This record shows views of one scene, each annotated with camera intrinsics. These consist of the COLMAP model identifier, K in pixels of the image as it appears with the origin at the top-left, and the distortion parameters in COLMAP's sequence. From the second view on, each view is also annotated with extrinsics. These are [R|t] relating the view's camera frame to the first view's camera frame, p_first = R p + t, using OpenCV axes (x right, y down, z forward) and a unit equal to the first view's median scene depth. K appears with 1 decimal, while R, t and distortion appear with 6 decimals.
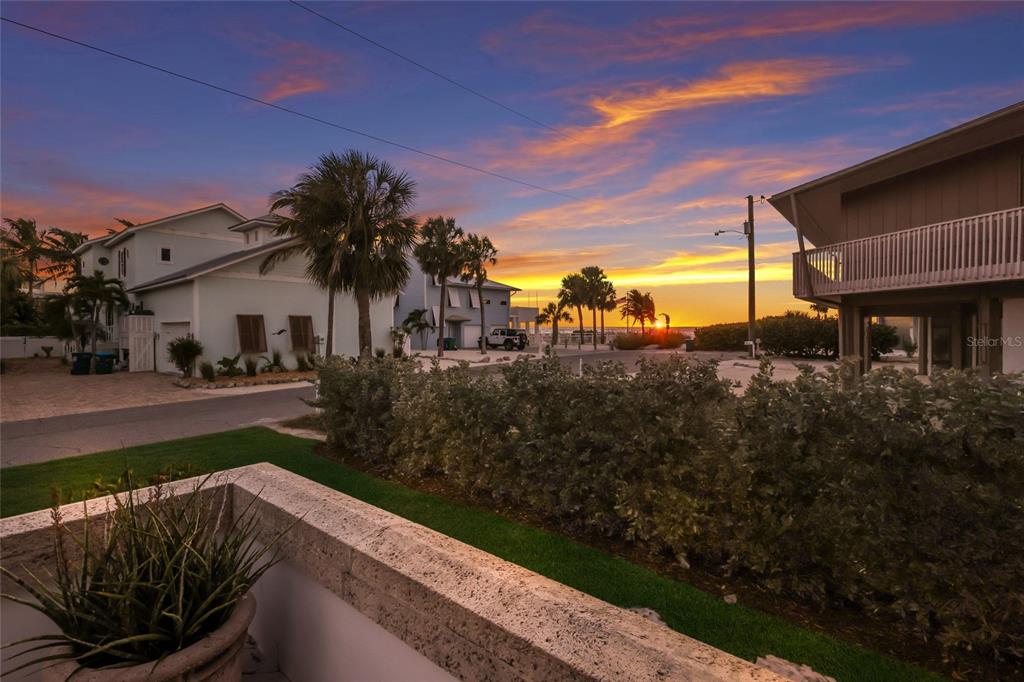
lens RADIAL K [[449.2, 0, 512.1], [0, 449.2, 335.5], [0, 0, 1]] dist [-0.000747, 0.000553]
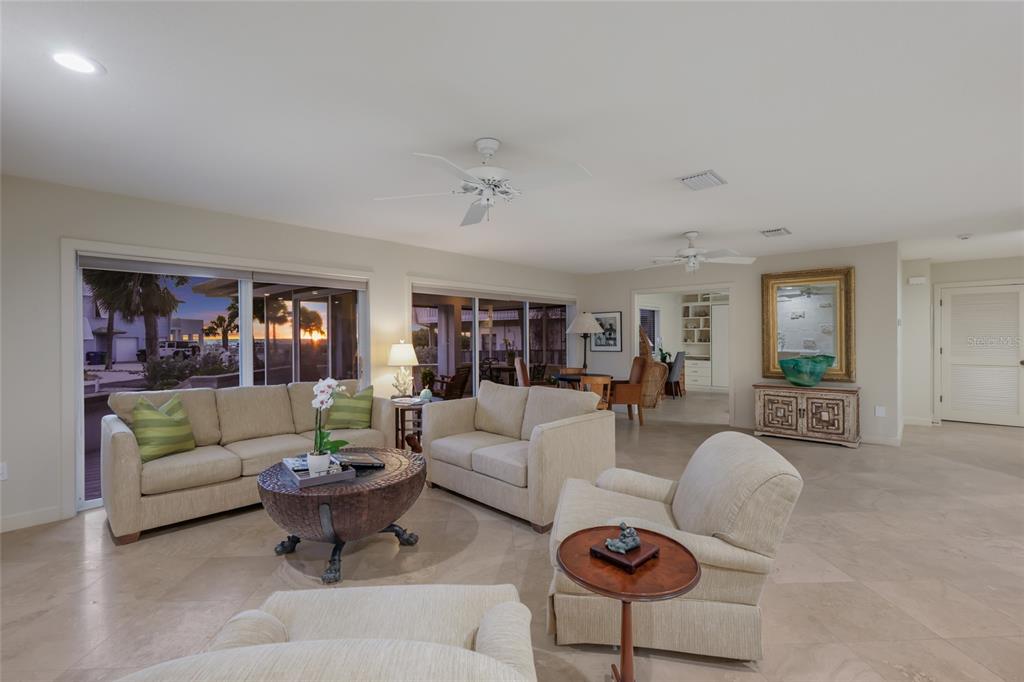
lens RADIAL K [[449.2, 0, 510.8], [0, 449.2, 339.2], [0, 0, 1]] dist [-0.000747, 0.000553]
pose [[0.746050, -0.007046, 0.665853, -0.121741], [0.019766, 0.999738, -0.011568, 0.007033], [-0.665596, 0.021791, 0.745994, -0.252384]]
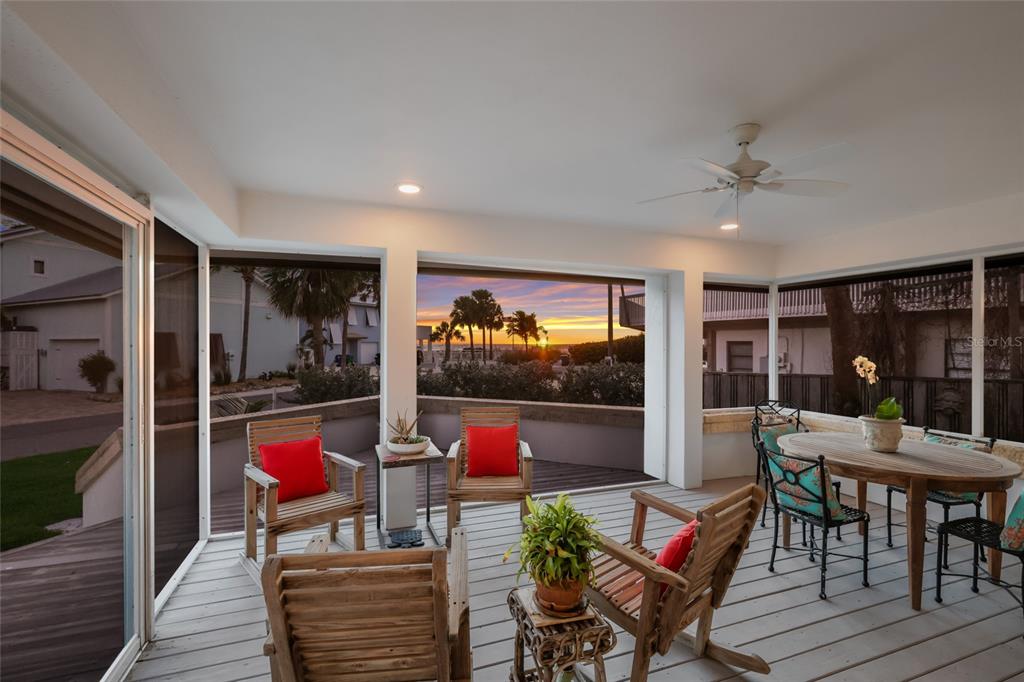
lens RADIAL K [[458.5, 0, 518.6], [0, 458.5, 347.5], [0, 0, 1]] dist [-0.012368, 0.000489]
pose [[0.965320, 0.002148, 0.261062, -0.031957], [0.000633, 0.999944, -0.010569, 0.000409], [-0.261070, 0.010368, 0.965264, -0.123021]]
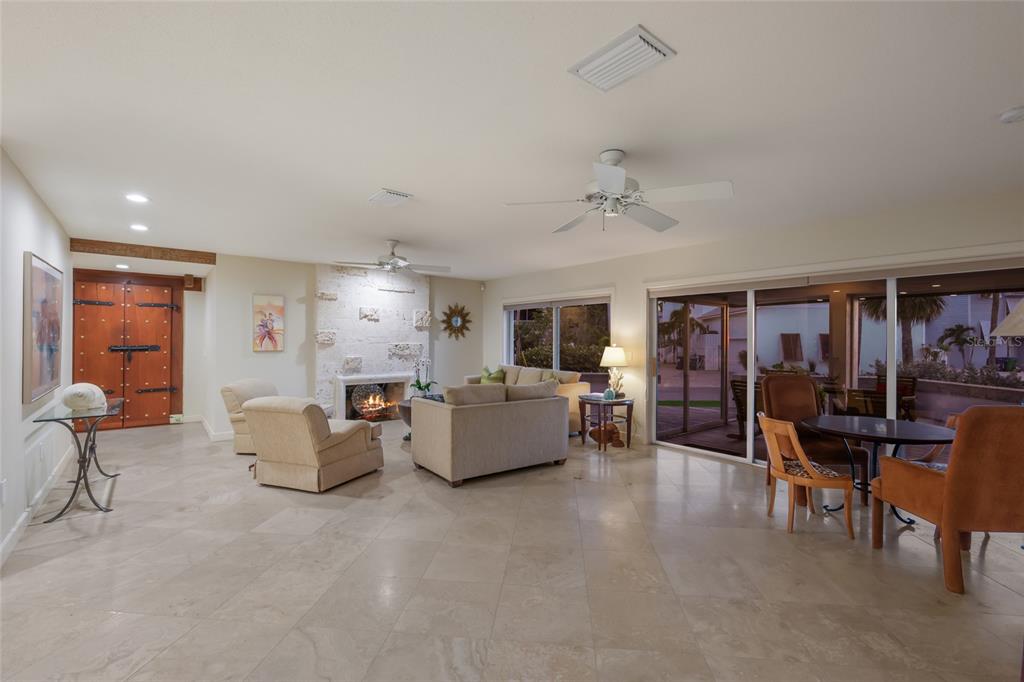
lens RADIAL K [[449.2, 0, 515.4], [0, 449.2, 337.0], [0, 0, 1]] dist [-0.000747, 0.000553]
pose [[0.552902, -0.001627, -0.833244, 0.051015], [-0.025792, 0.999485, -0.019066, 0.006588], [0.832847, 0.032033, 0.552576, -0.242659]]
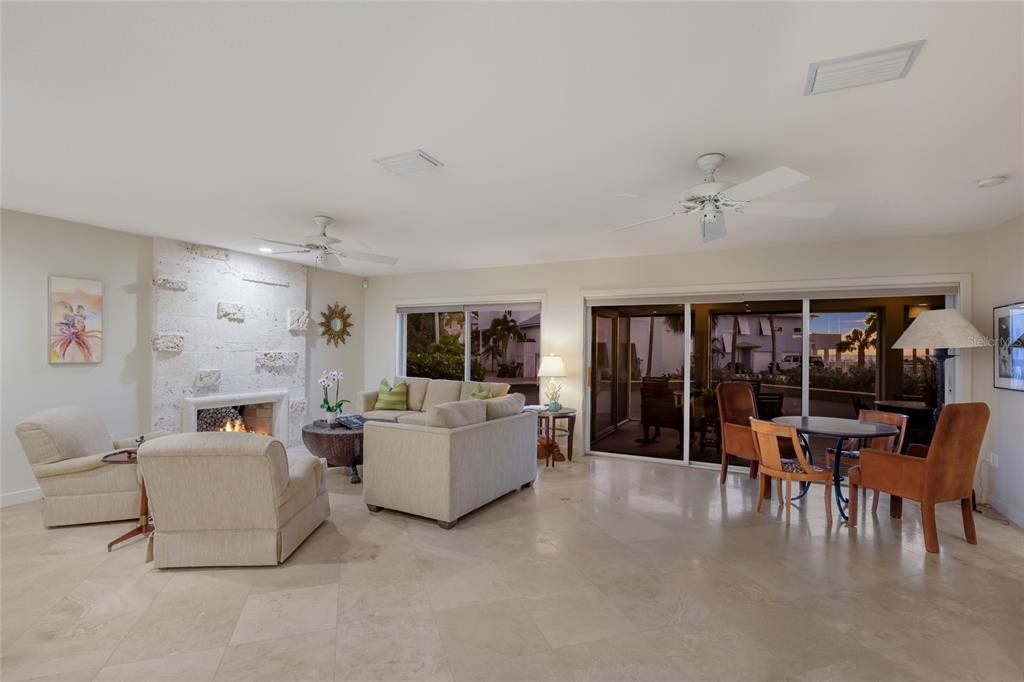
lens RADIAL K [[478.0, 0, 514.0], [0, 478.0, 345.8], [0, 0, 1]] dist [0.000528, 0.000375]
pose [[0.847054, 0.007567, -0.531452, 0.014394], [-0.025185, 0.999347, -0.025913, 0.007069], [0.530909, 0.035335, 0.846692, -0.267722]]
